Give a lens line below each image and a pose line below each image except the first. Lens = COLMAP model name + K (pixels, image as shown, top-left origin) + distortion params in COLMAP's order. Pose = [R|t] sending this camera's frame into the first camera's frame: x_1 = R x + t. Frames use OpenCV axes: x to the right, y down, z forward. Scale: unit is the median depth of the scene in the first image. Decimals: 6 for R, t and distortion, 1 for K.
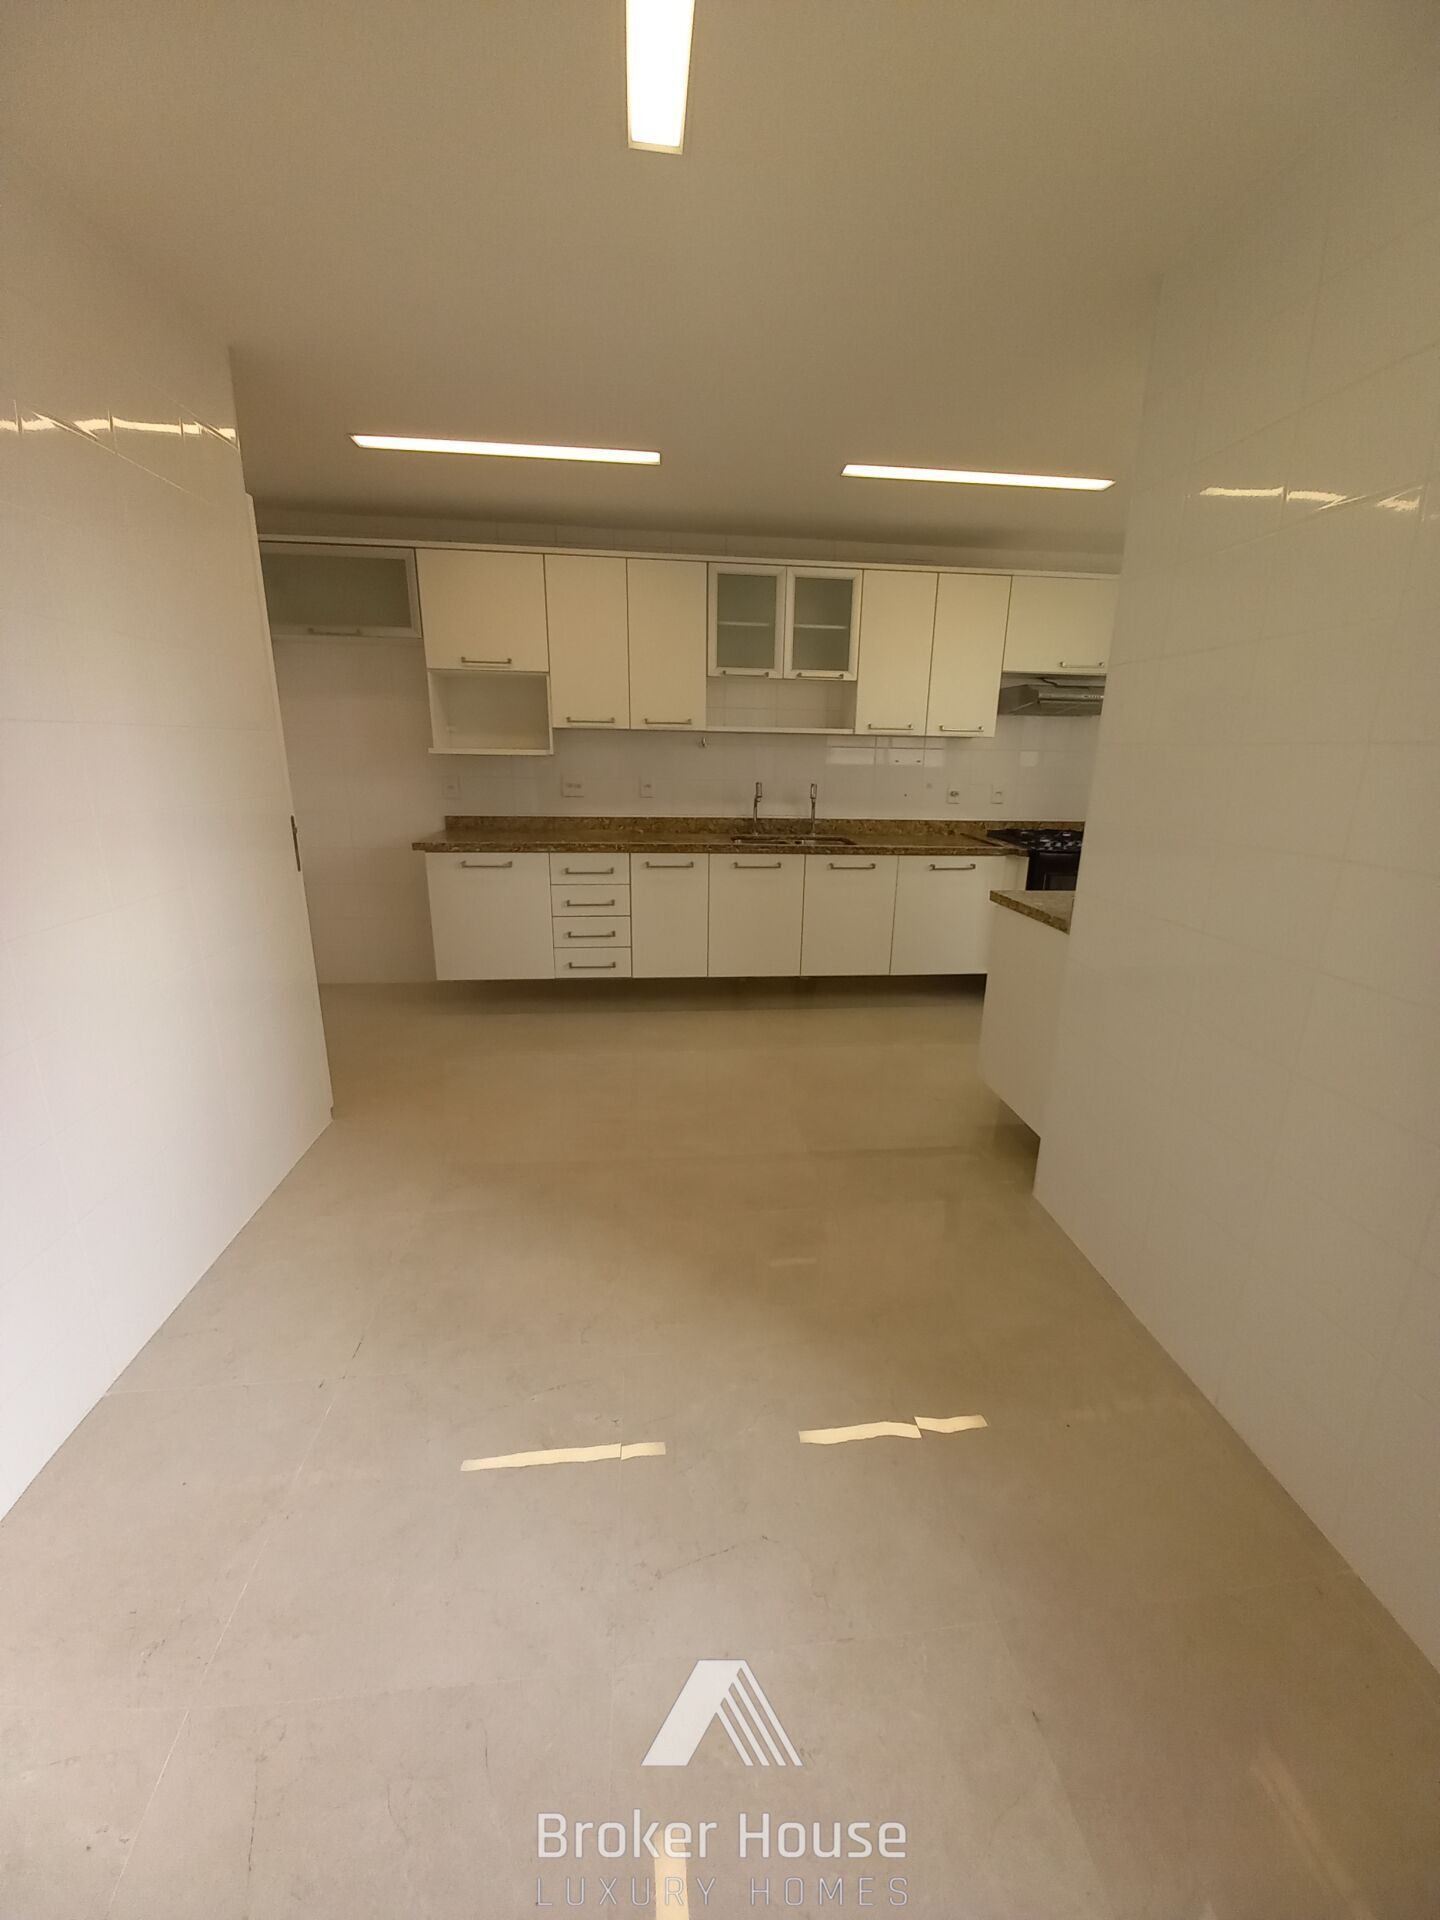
lens RADIAL K [[746.2, 0, 740.8], [0, 746.2, 951.5], [0, 0, 1]] dist [0.007646, -0.011285]
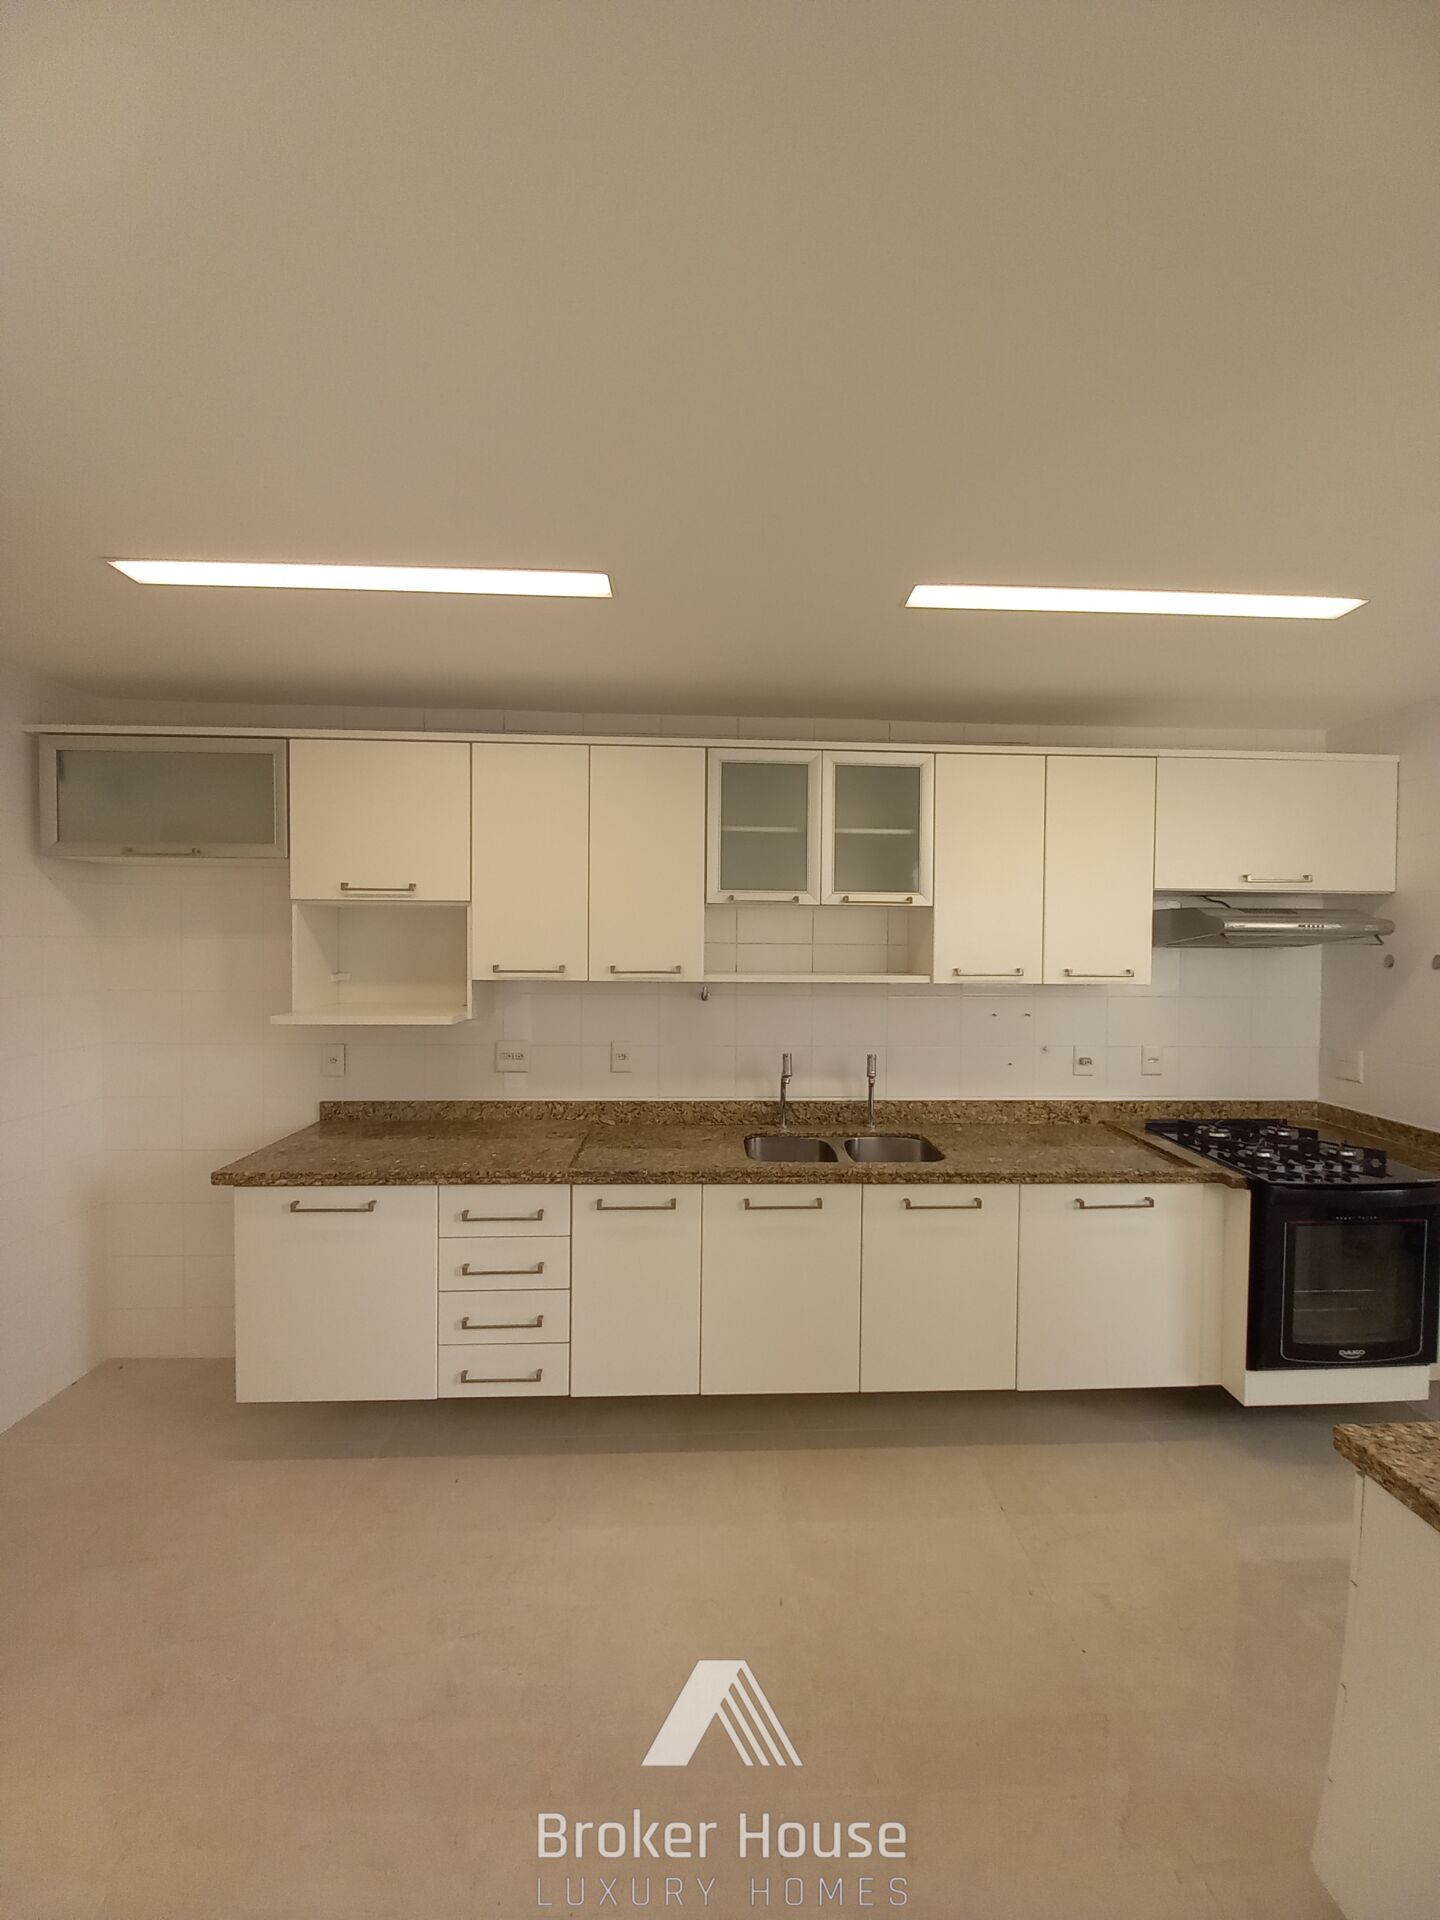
lens RADIAL K [[746.2, 0, 736.0], [0, 746.2, 954.2], [0, 0, 1]] dist [0.007646, -0.011285]
pose [[0.997666, -0.007557, -0.067864, 0.026427], [-0.009752, 0.967902, -0.251137, -0.156063], [0.067584, 0.251213, 0.965570, 0.365601]]
